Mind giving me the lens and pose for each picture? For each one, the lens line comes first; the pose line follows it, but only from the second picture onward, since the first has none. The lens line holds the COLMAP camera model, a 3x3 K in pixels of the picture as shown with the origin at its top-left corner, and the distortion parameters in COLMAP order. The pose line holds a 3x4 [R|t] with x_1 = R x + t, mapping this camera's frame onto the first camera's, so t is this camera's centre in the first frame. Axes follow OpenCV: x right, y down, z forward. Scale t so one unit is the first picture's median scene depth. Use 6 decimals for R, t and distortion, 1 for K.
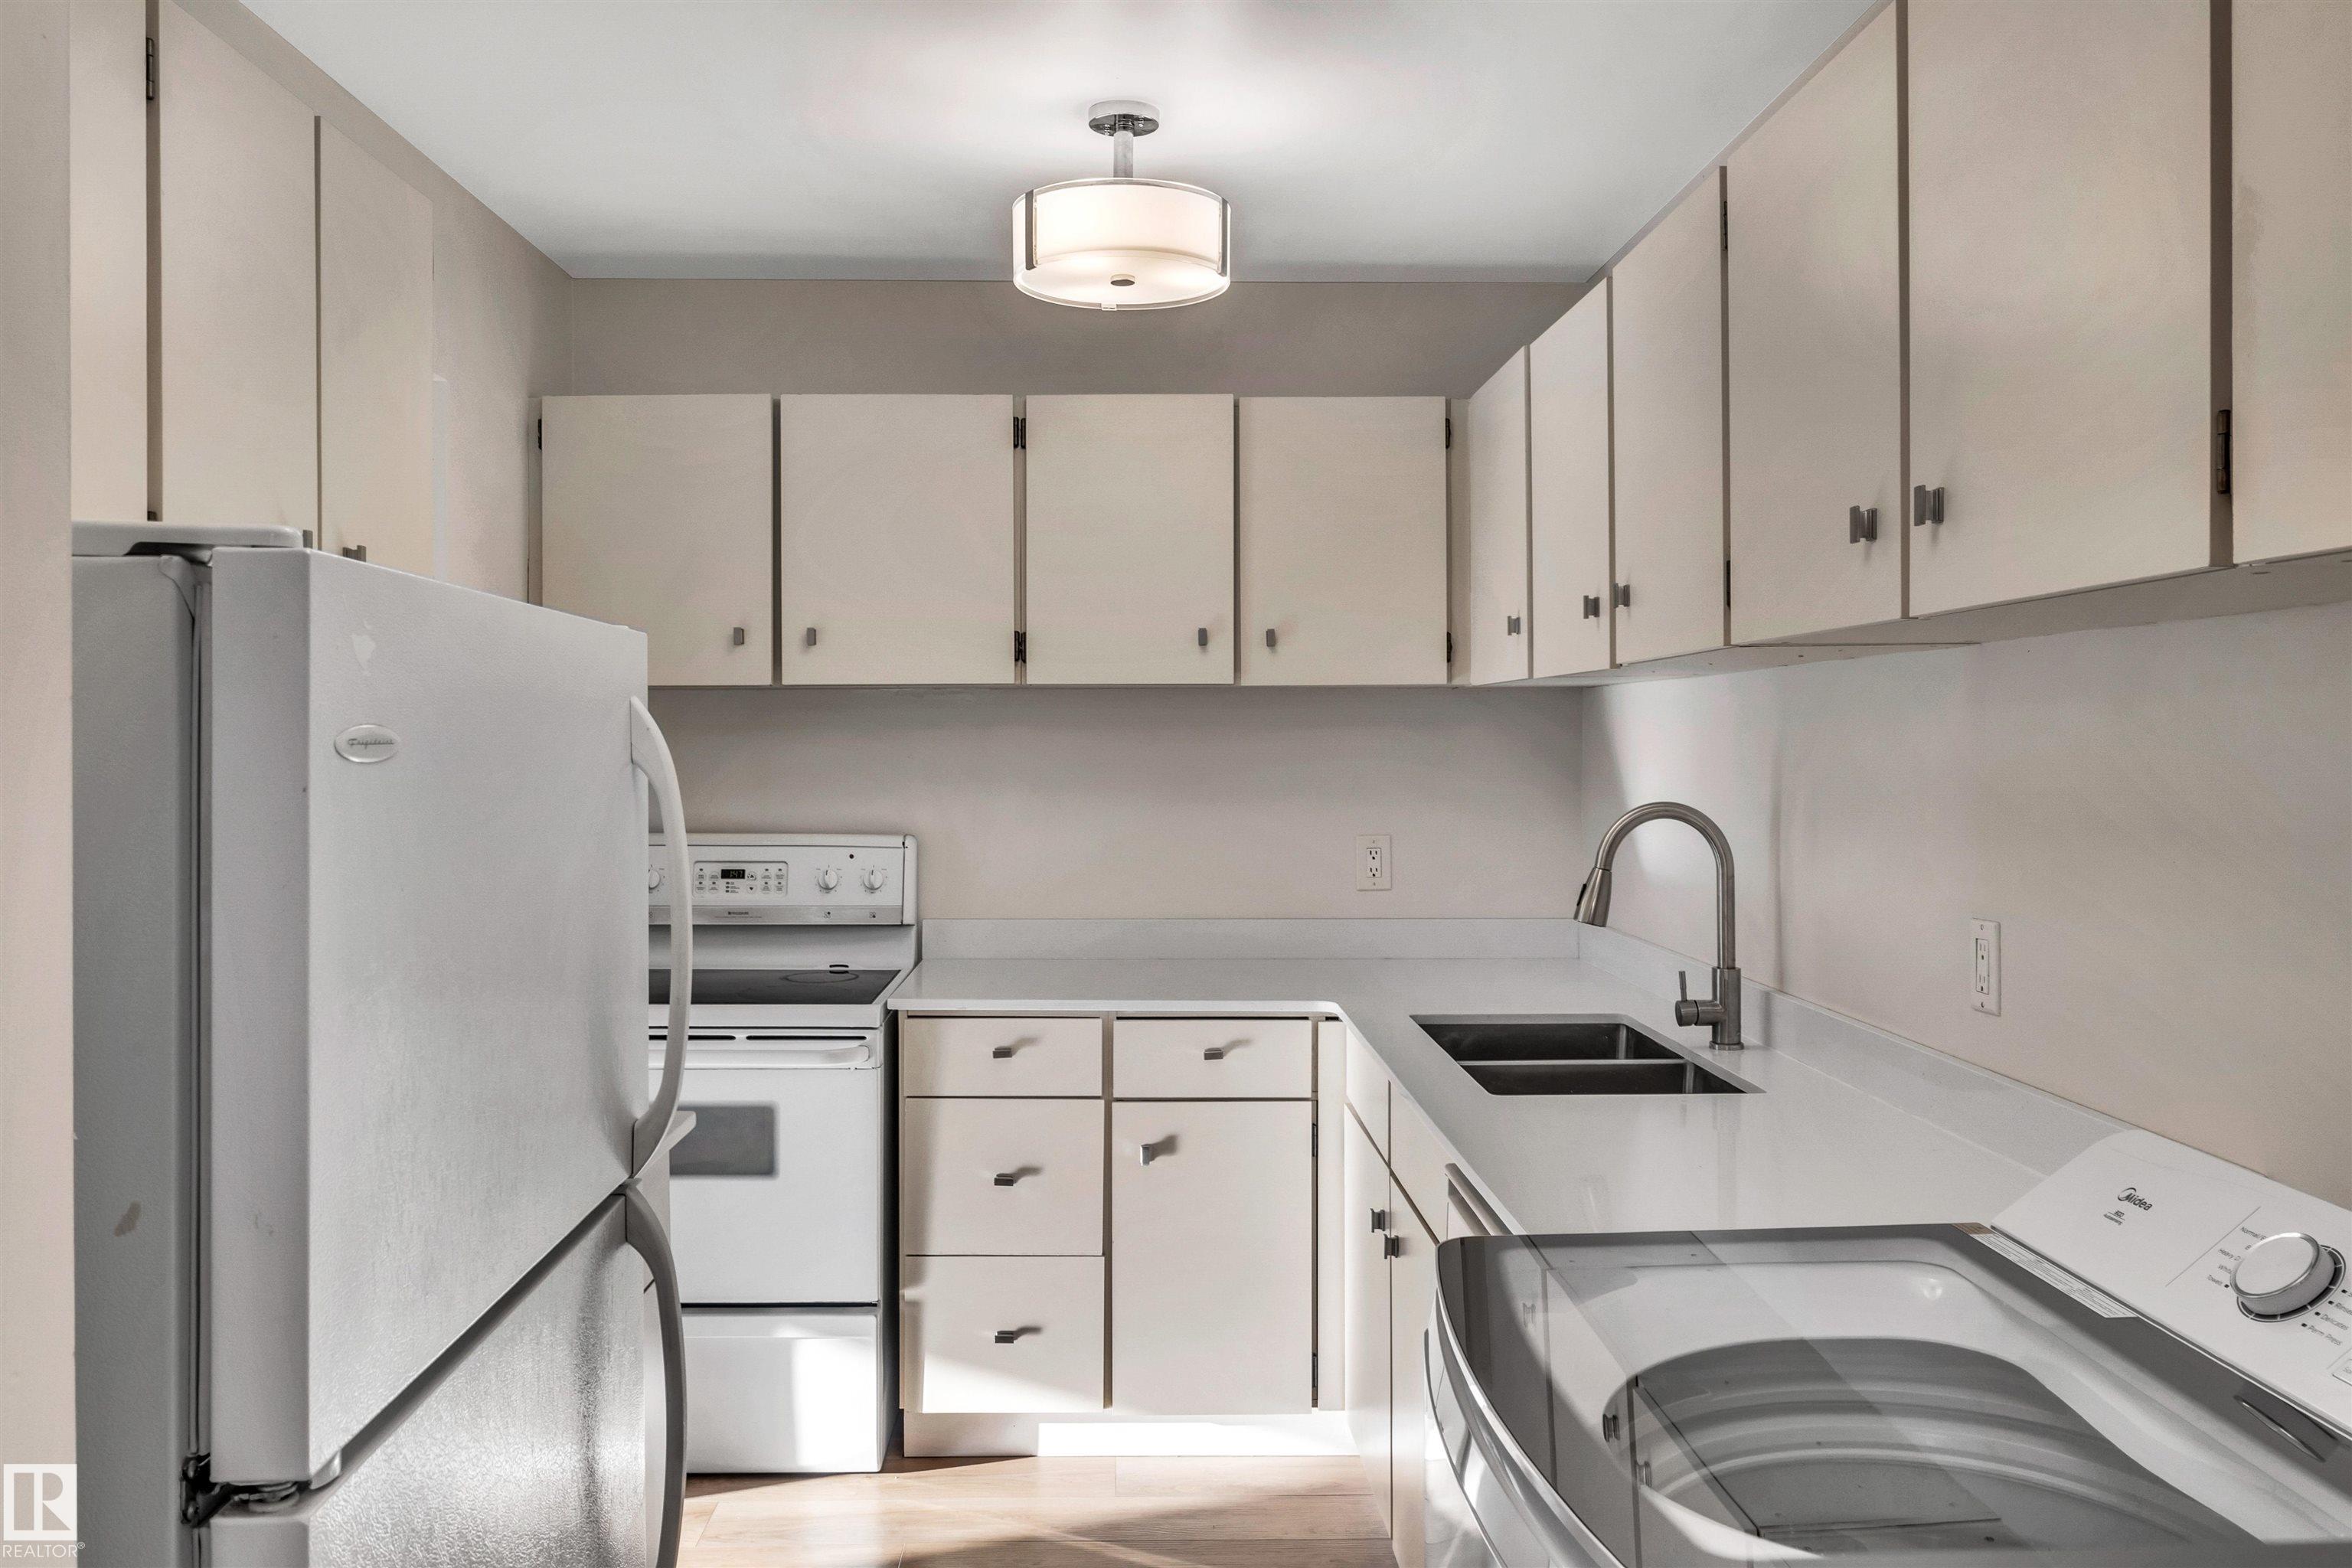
lens RADIAL K [[1930.5, 0, 1170.6], [0, 1930.5, 775.9], [0, 0, 1]] dist [0.040674, -0.000137]
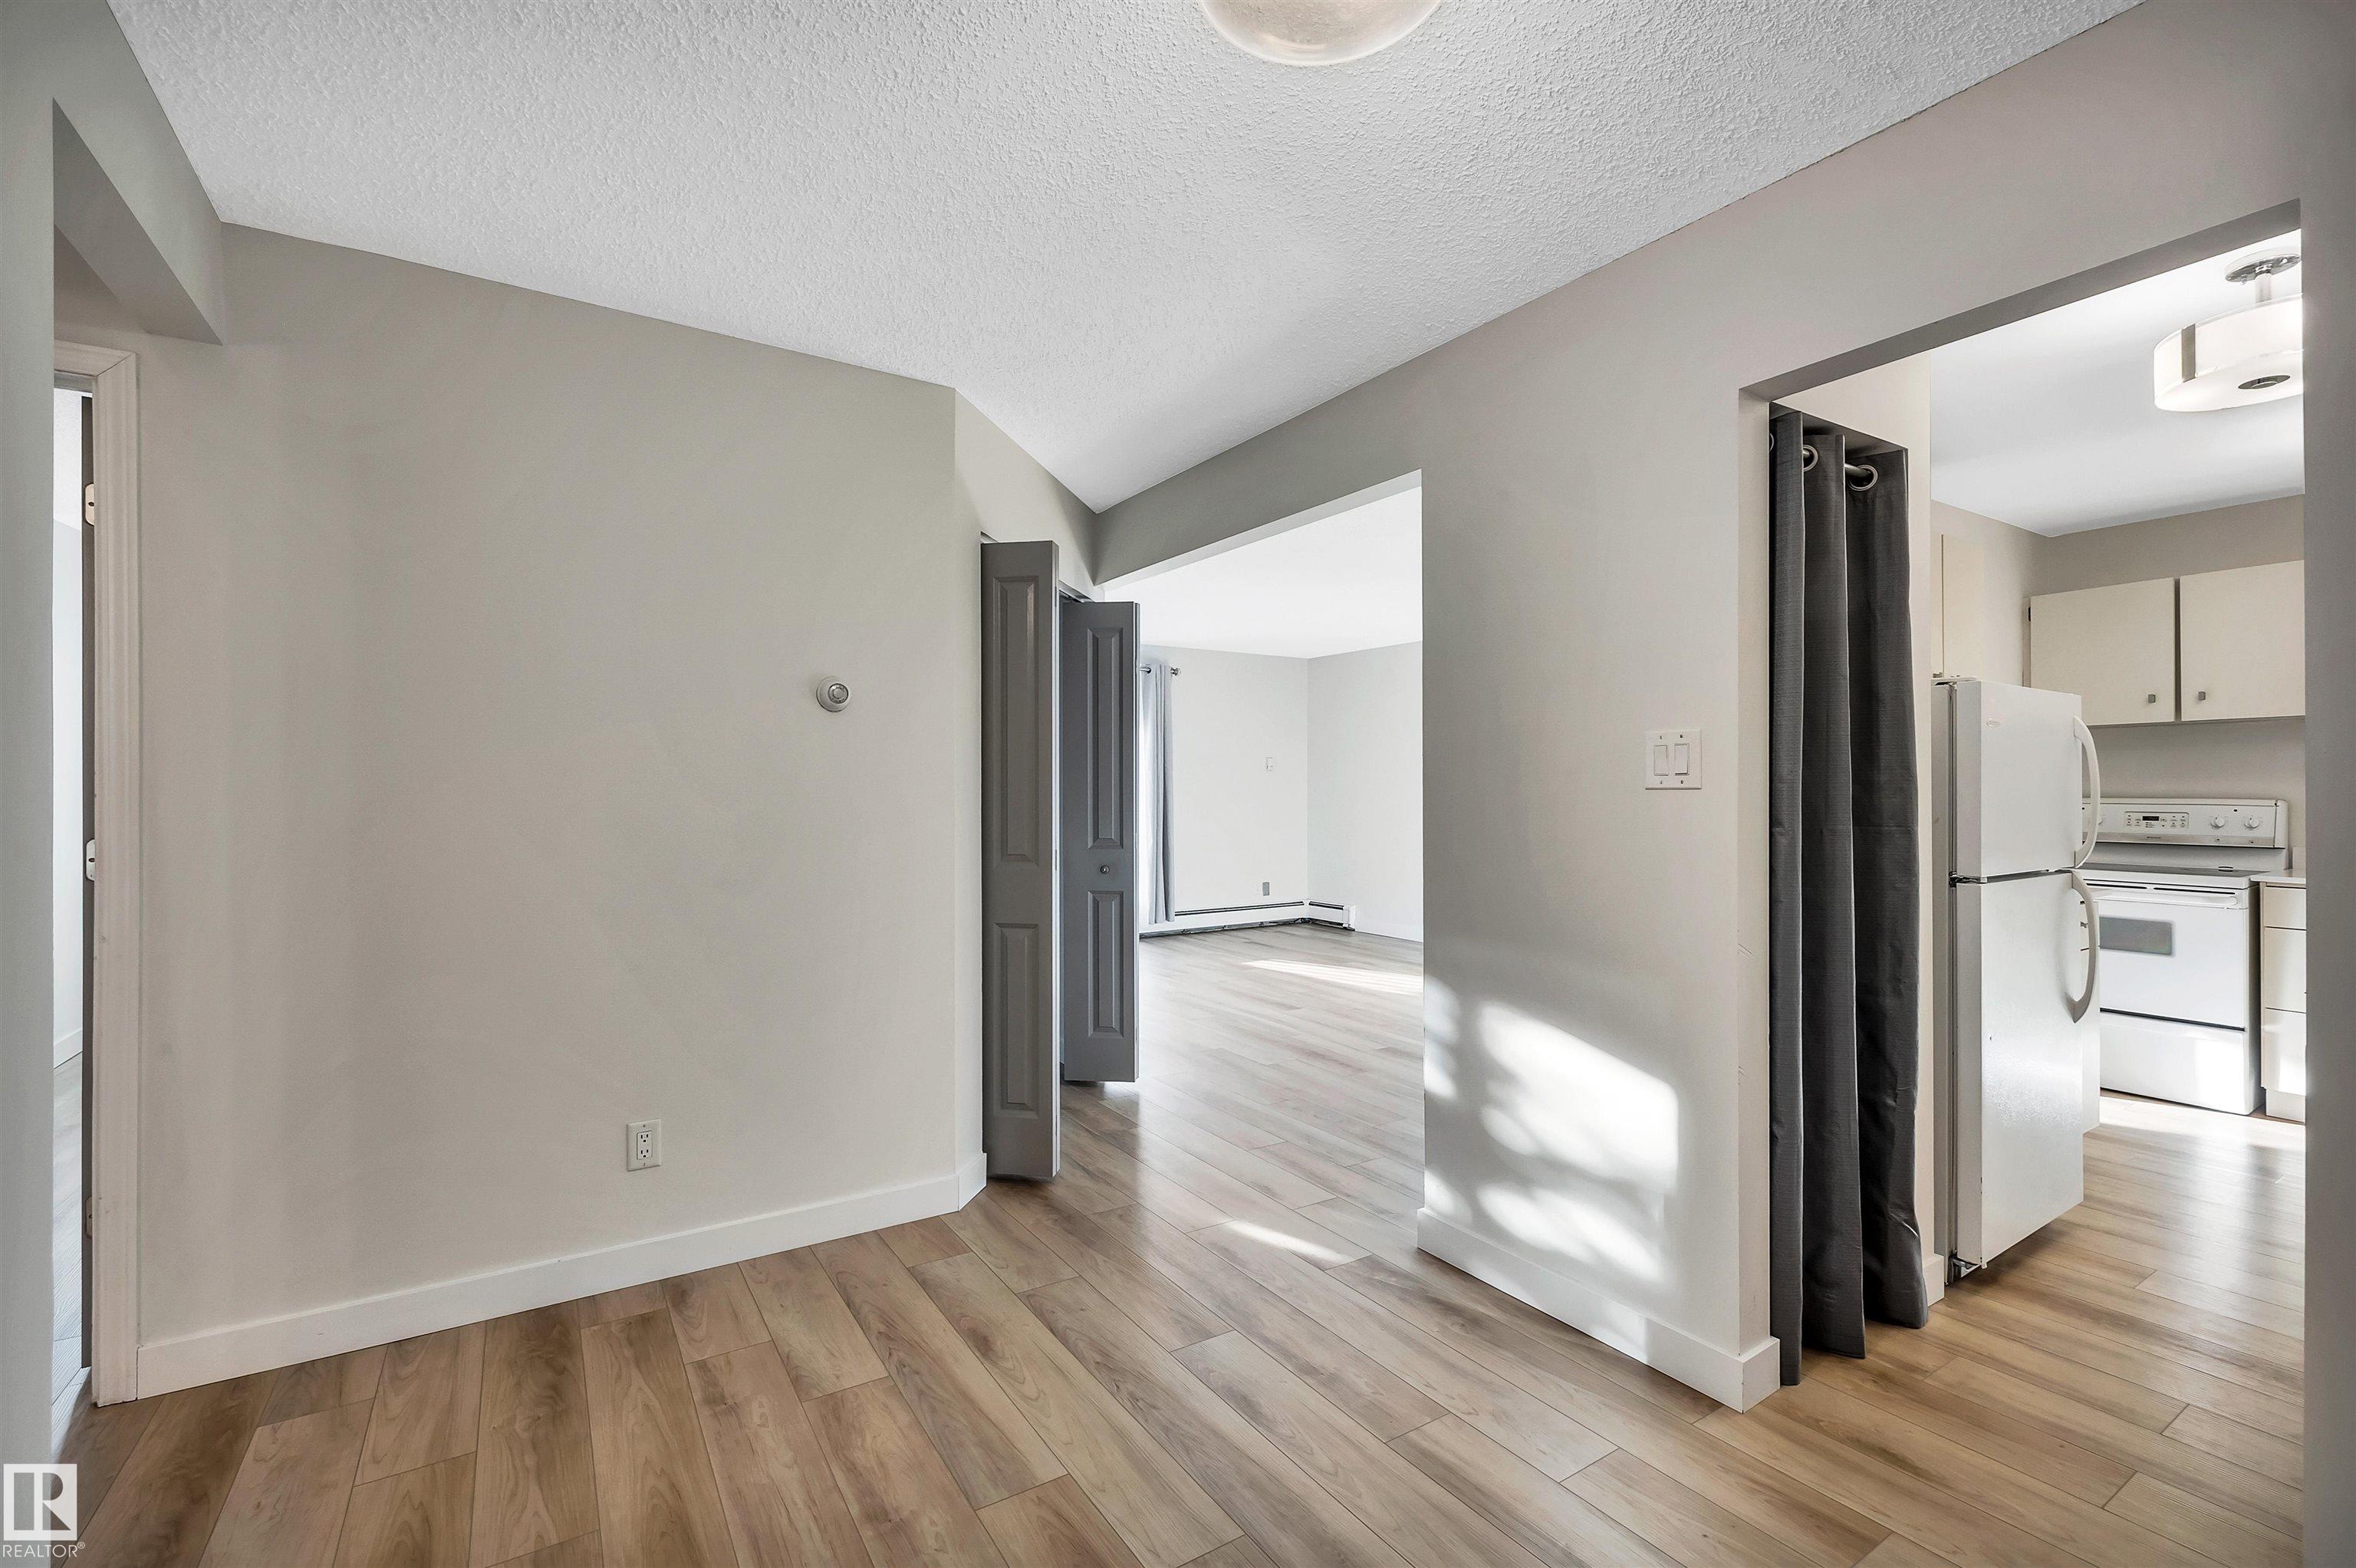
lens RADIAL K [[990.8, 0, 1174.9], [0, 990.8, 793.3], [0, 0, 1]] dist [-0.002138, -0.000567]
pose [[0.520899, -0.006606, -0.853593, 0.120242], [-0.002626, 0.999953, -0.009341, 0.037189], [0.853614, 0.007108, 0.520857, -0.390977]]
